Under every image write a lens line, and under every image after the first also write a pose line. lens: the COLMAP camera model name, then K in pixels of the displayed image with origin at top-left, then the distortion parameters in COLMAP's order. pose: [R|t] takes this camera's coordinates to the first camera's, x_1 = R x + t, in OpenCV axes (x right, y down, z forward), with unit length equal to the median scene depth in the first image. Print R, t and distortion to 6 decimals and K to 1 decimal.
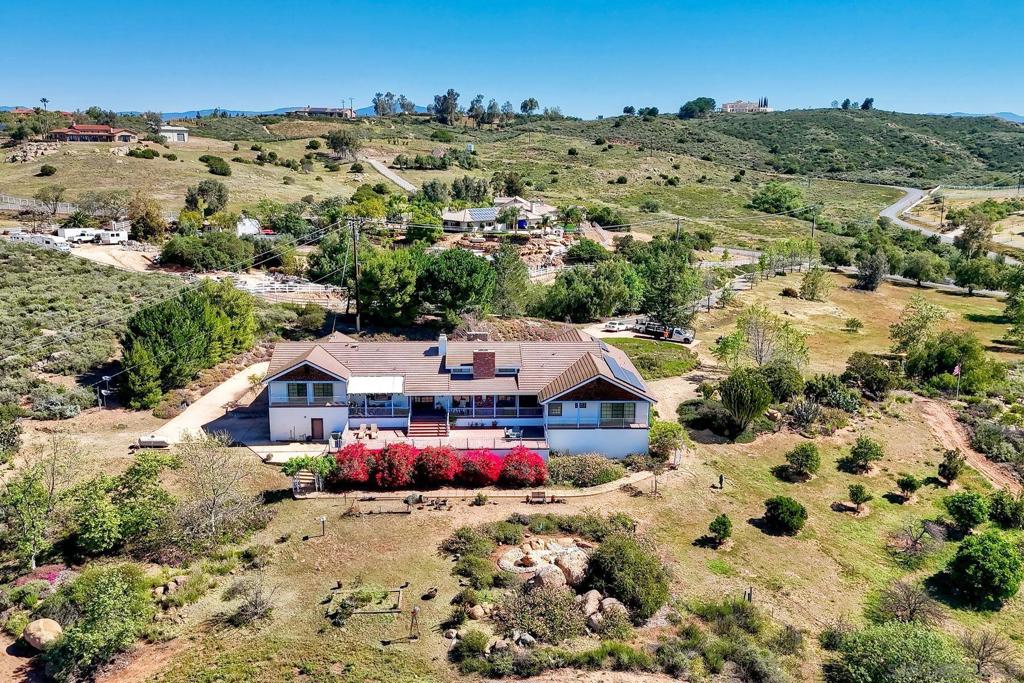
lens RADIAL K [[896.9, 0, 513.1], [0, 896.9, 342.6], [0, 0, 1]] dist [0.082356, -0.090612]
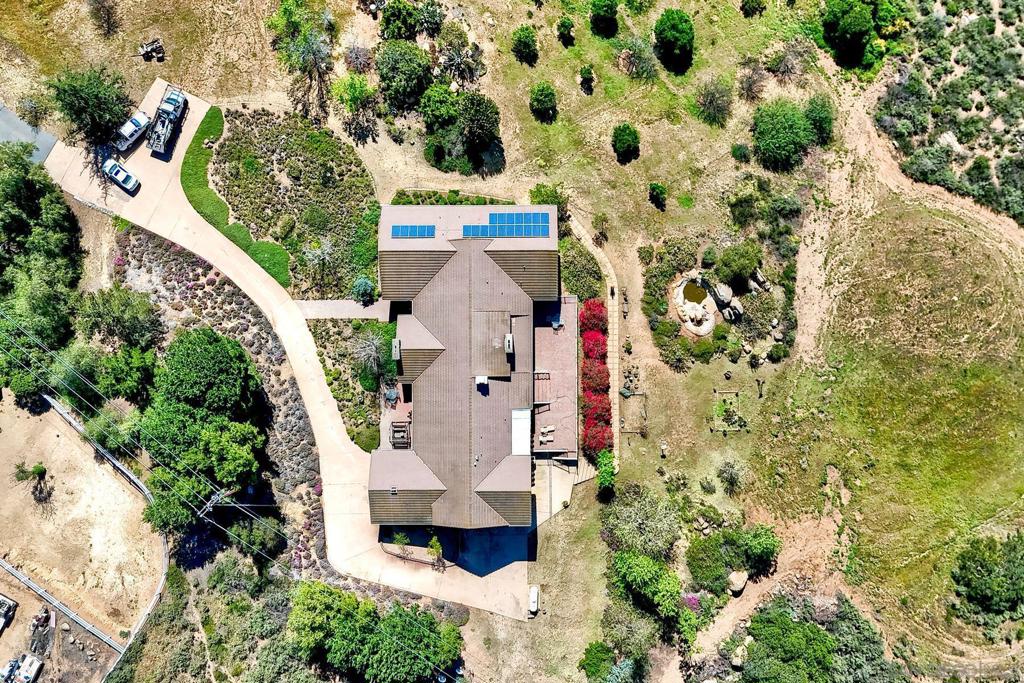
lens RADIAL K [[895.1, 0, 513.2], [0, 895.1, 342.6], [0, 0, 1]] dist [0.092368, -0.115149]
pose [[0.036336, -0.999333, -0.003665, -0.026744], [0.235512, 0.004999, 0.971859, -1.118214], [-0.971192, -0.036177, 0.235536, 0.722642]]
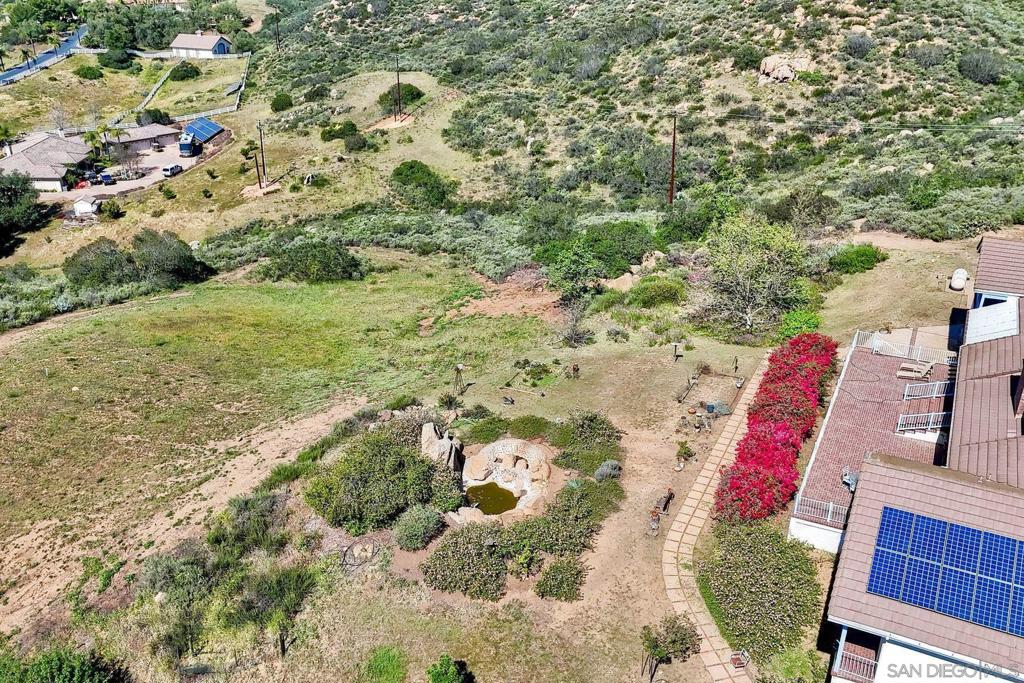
lens RADIAL K [[898.3, 0, 499.5], [0, 898.3, 340.9], [0, 0, 1]] dist [0.086839, -0.107018]
pose [[-0.483831, 0.369110, -0.793515, 0.444152], [-0.196696, 0.837645, 0.509569, -0.170592], [0.852771, 0.402627, -0.332676, 0.922436]]
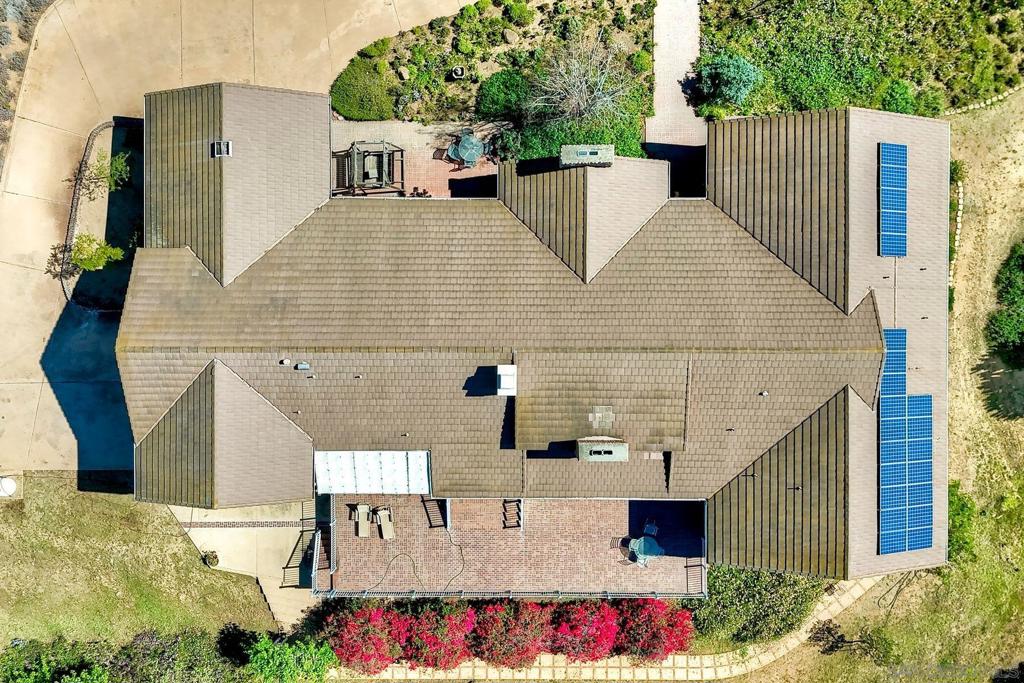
lens RADIAL K [[903.6, 0, 512.0], [0, 903.6, 341.5], [0, 0, 1]] dist [0.083135, -0.096988]
pose [[0.999152, 0.039658, -0.011096, -0.074663], [0.002440, 0.211963, 0.977275, -0.438450], [0.041109, -0.976473, 0.211686, 0.958356]]
